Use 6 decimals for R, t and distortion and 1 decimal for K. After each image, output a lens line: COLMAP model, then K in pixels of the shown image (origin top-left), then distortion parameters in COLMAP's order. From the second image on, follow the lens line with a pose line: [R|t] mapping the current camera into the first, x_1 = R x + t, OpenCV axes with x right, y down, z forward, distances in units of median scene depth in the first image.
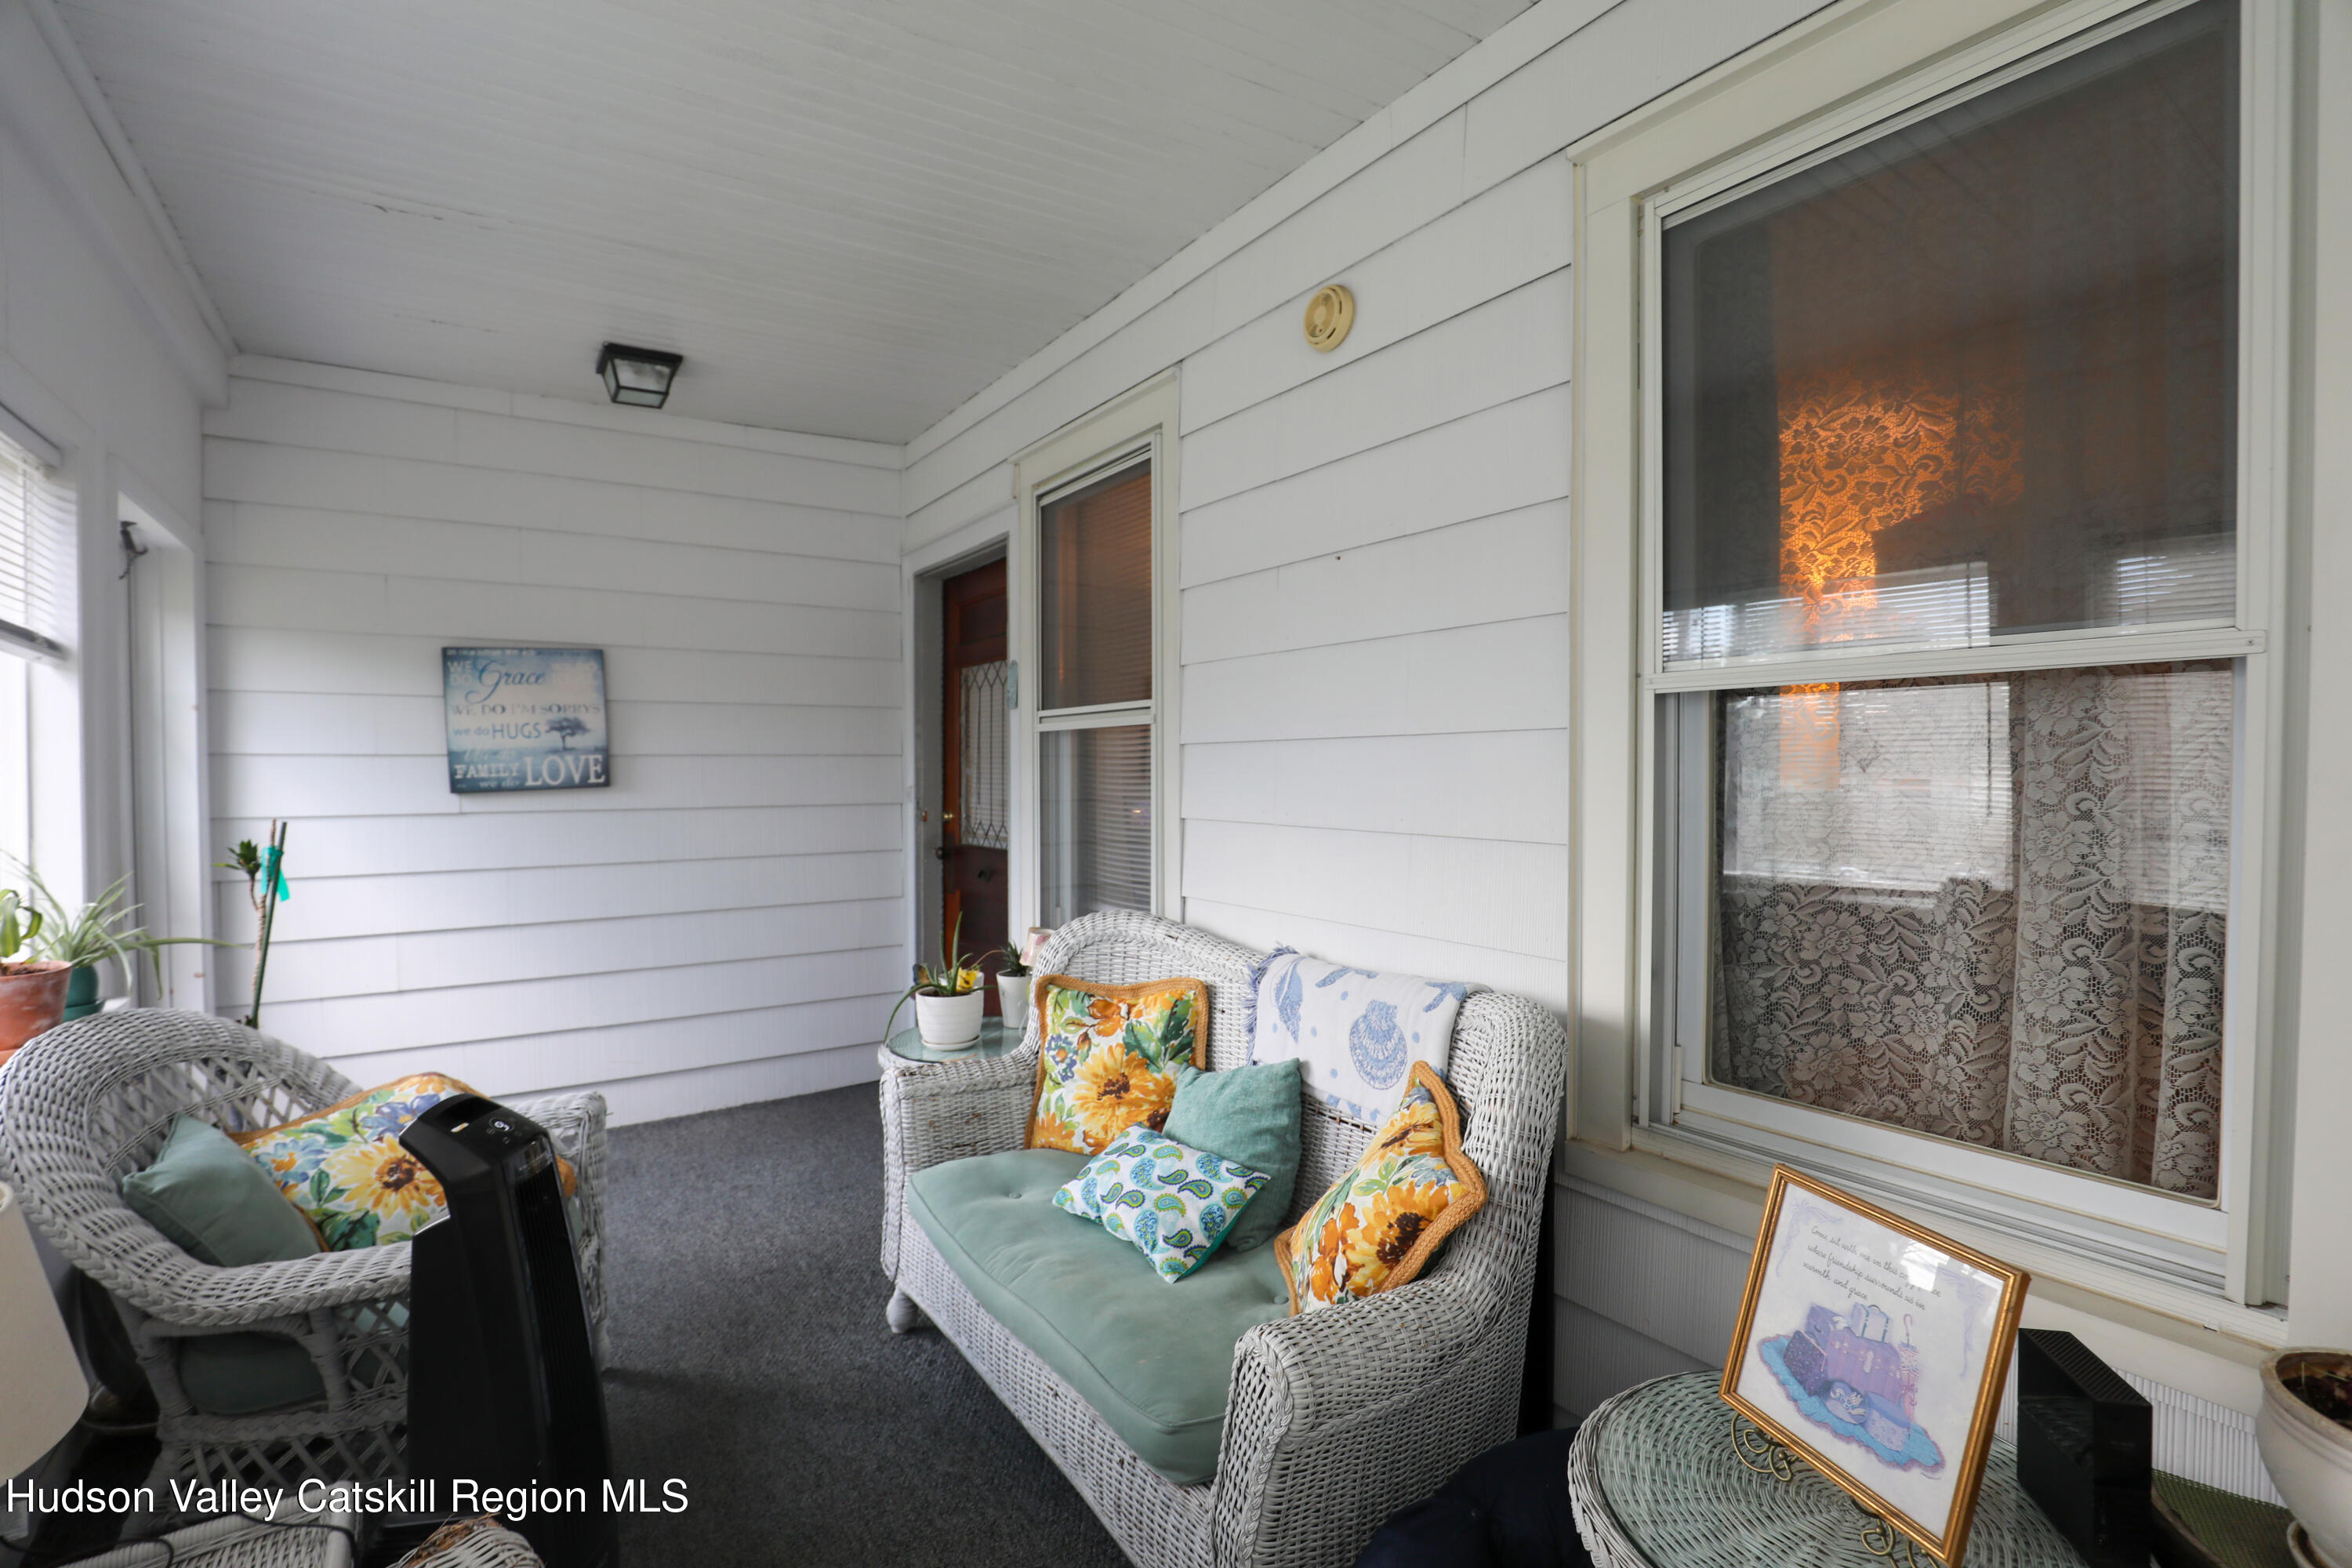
lens RADIAL K [[1077.3, 0, 1165.3], [0, 1077.3, 780.5], [0, 0, 1]] dist [-0.042112, -0.000182]
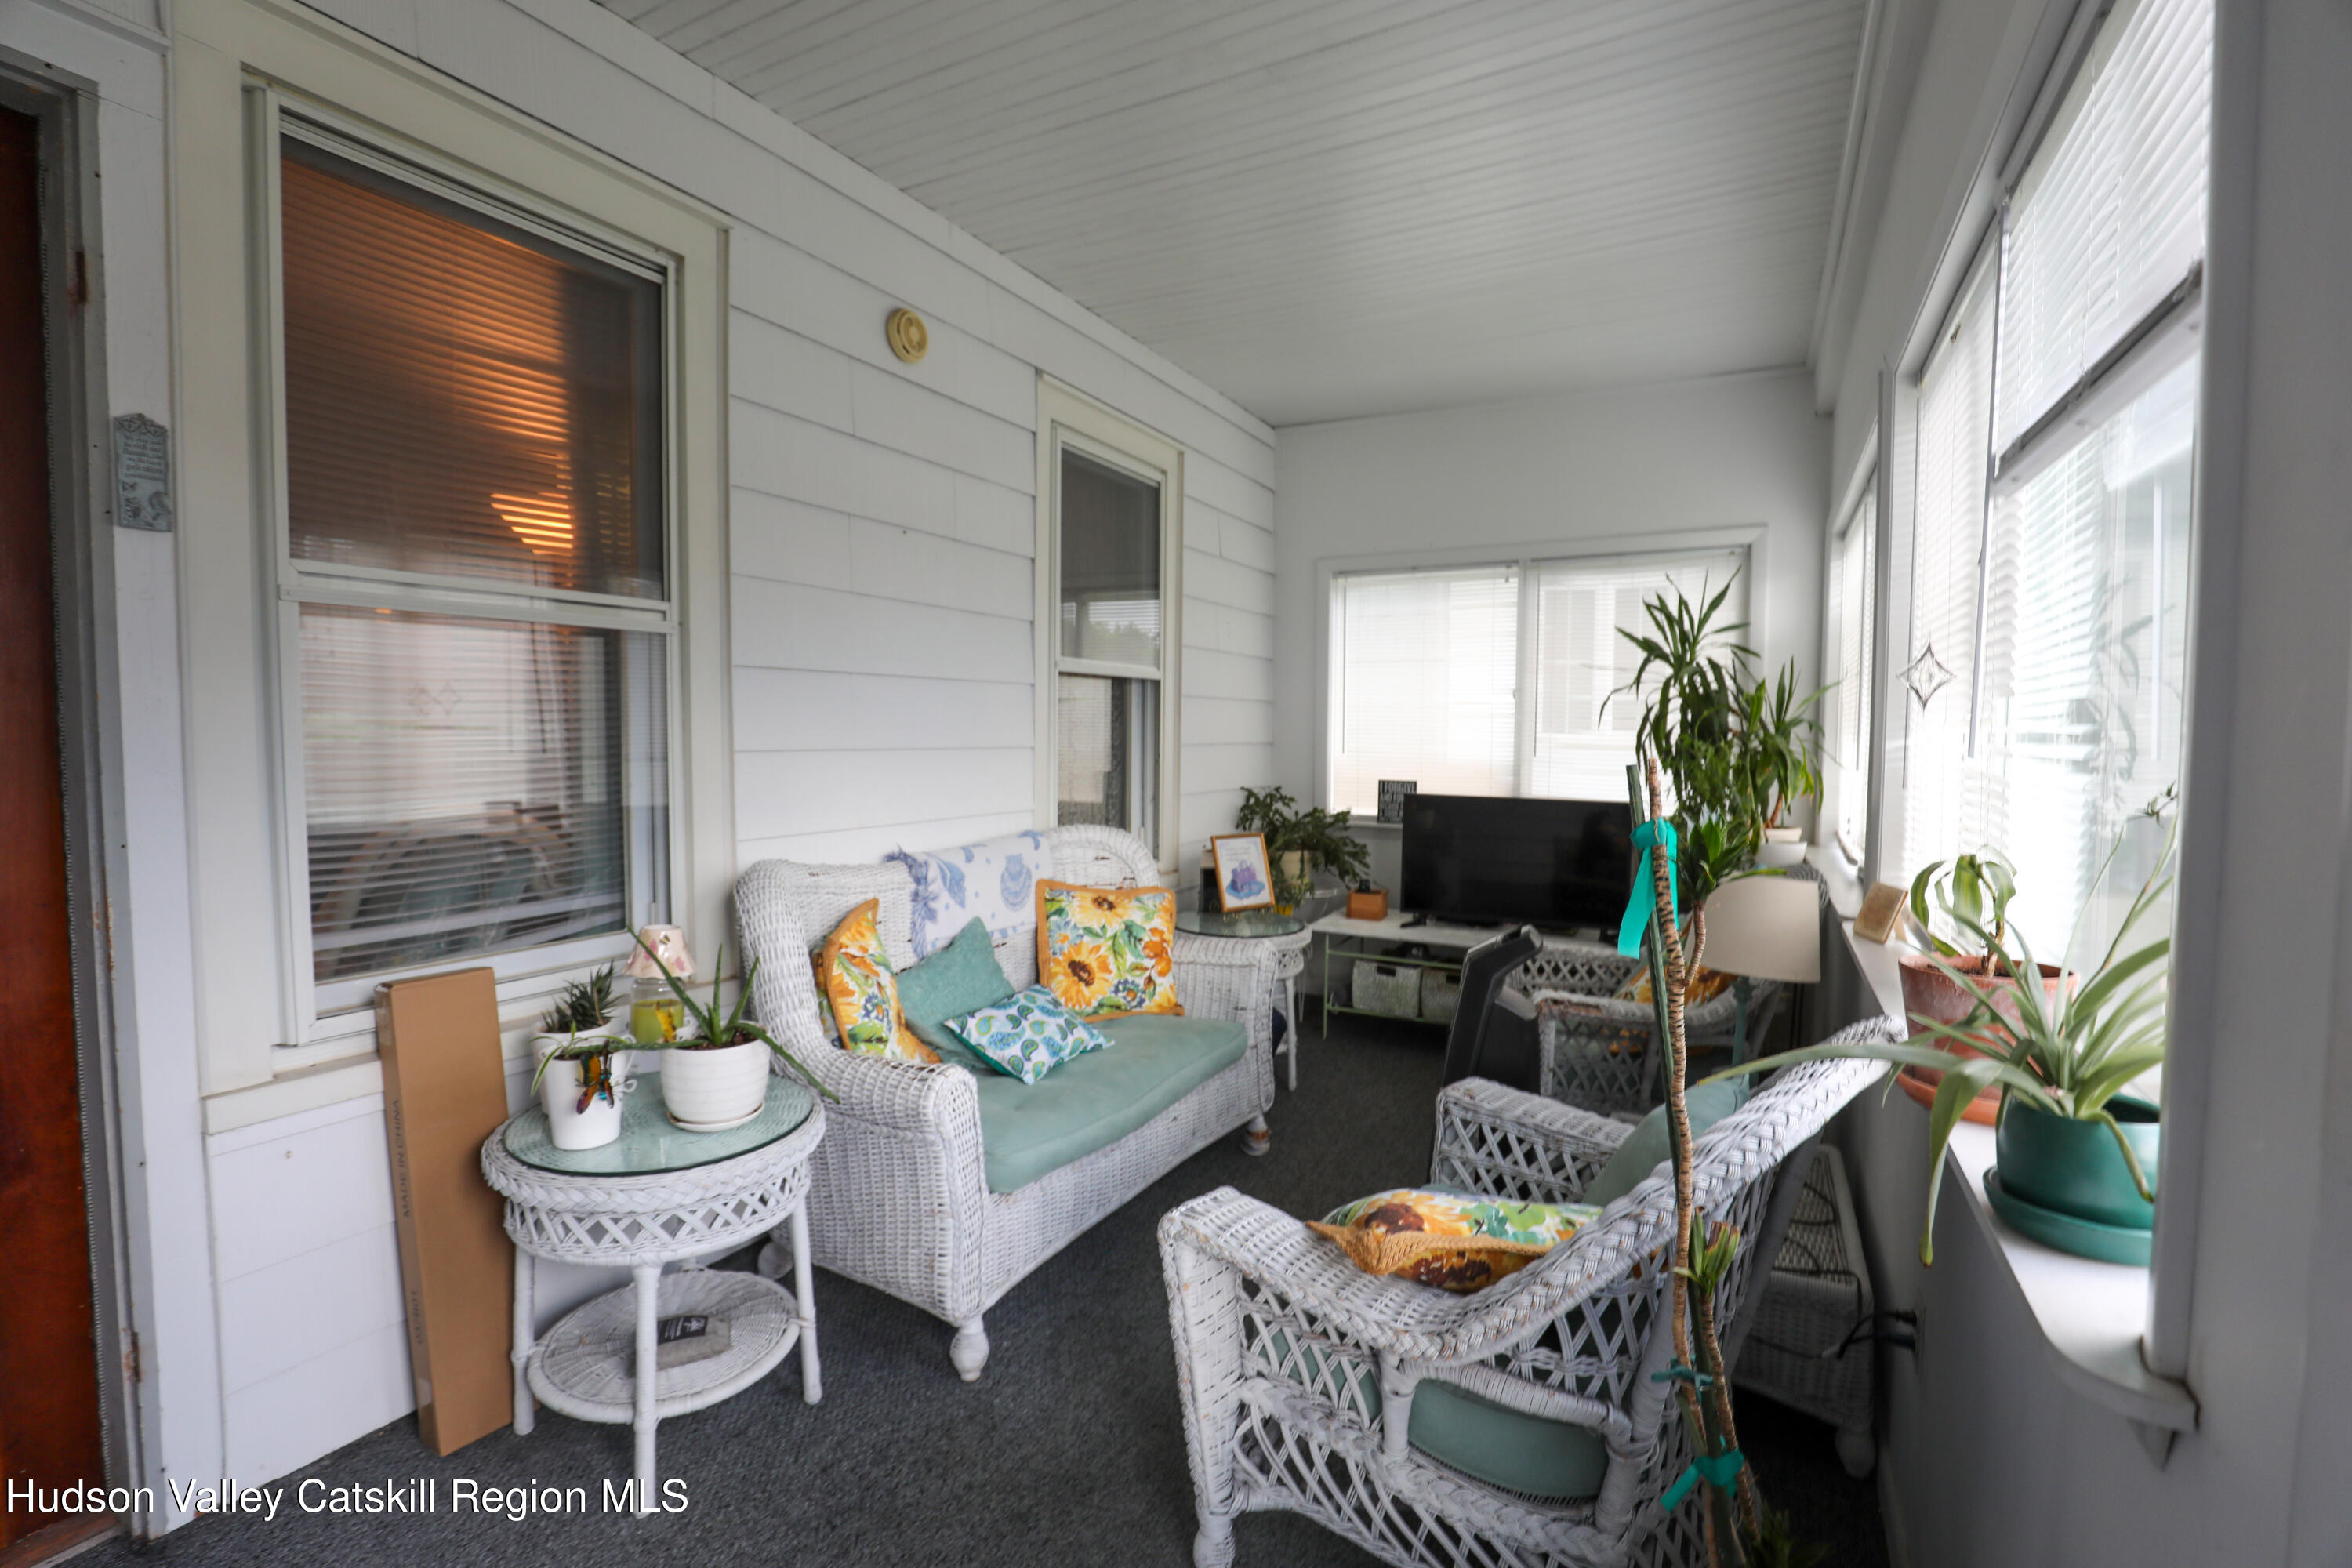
lens RADIAL K [[1077.3, 0, 1165.3], [0, 1077.3, 780.5], [0, 0, 1]] dist [-0.042112, -0.000182]
pose [[-0.434959, -0.038270, 0.899637, -1.117778], [0.004033, 0.999004, 0.044446, 0.028179], [-0.900441, 0.022960, -0.434372, 1.286669]]
